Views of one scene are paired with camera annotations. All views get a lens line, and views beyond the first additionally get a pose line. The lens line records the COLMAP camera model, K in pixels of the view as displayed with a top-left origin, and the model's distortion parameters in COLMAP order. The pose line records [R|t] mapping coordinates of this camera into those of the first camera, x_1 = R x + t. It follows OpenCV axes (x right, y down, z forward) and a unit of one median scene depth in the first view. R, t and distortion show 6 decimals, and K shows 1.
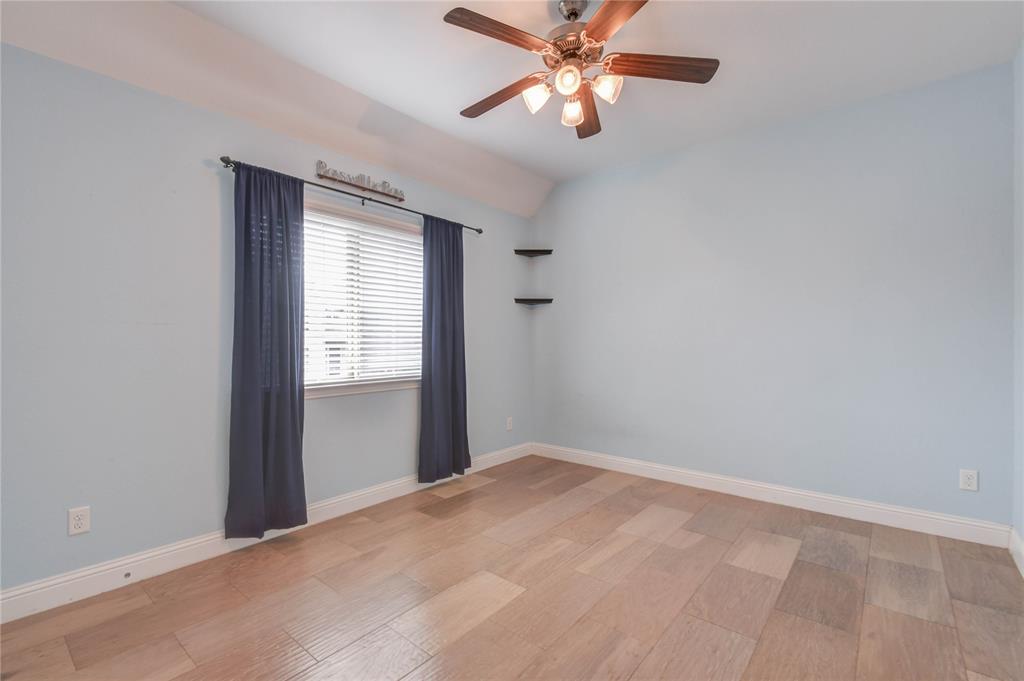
lens RADIAL K [[434.6, 0, 508.8], [0, 434.6, 347.8], [0, 0, 1]] dist [0.019960, -0.013809]
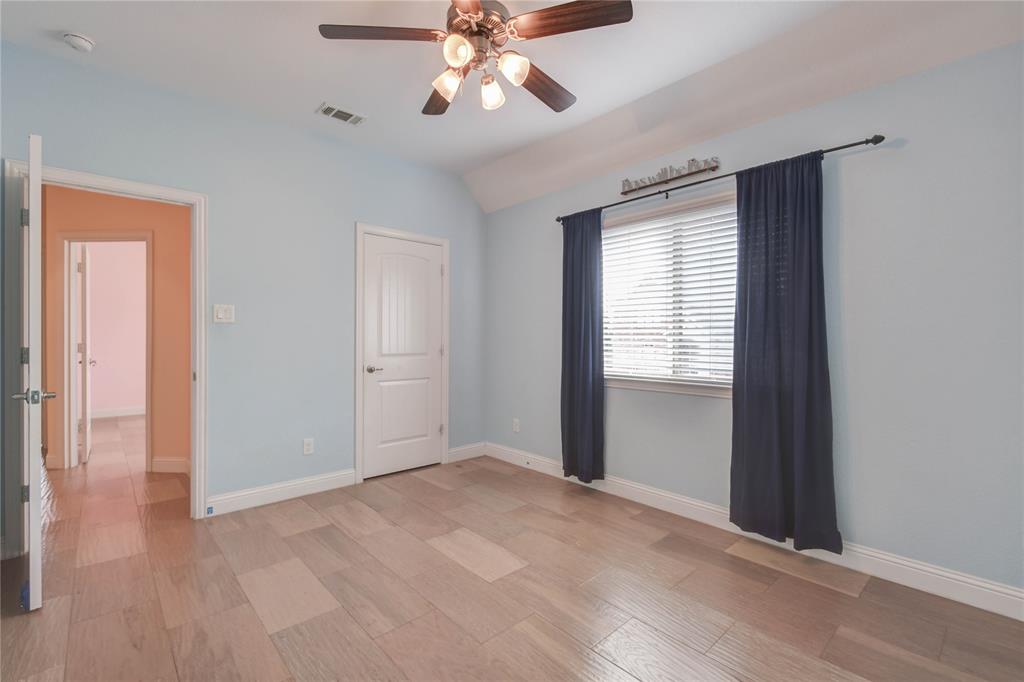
lens RADIAL K [[454.9, 0, 500.2], [0, 454.9, 343.7], [0, 0, 1]] dist [0.023253, -0.016341]
pose [[-0.133539, 0.015254, -0.990926, 0.769596], [-0.020257, 0.999631, 0.018118, -0.015754], [0.990837, 0.022493, -0.133181, 0.819242]]
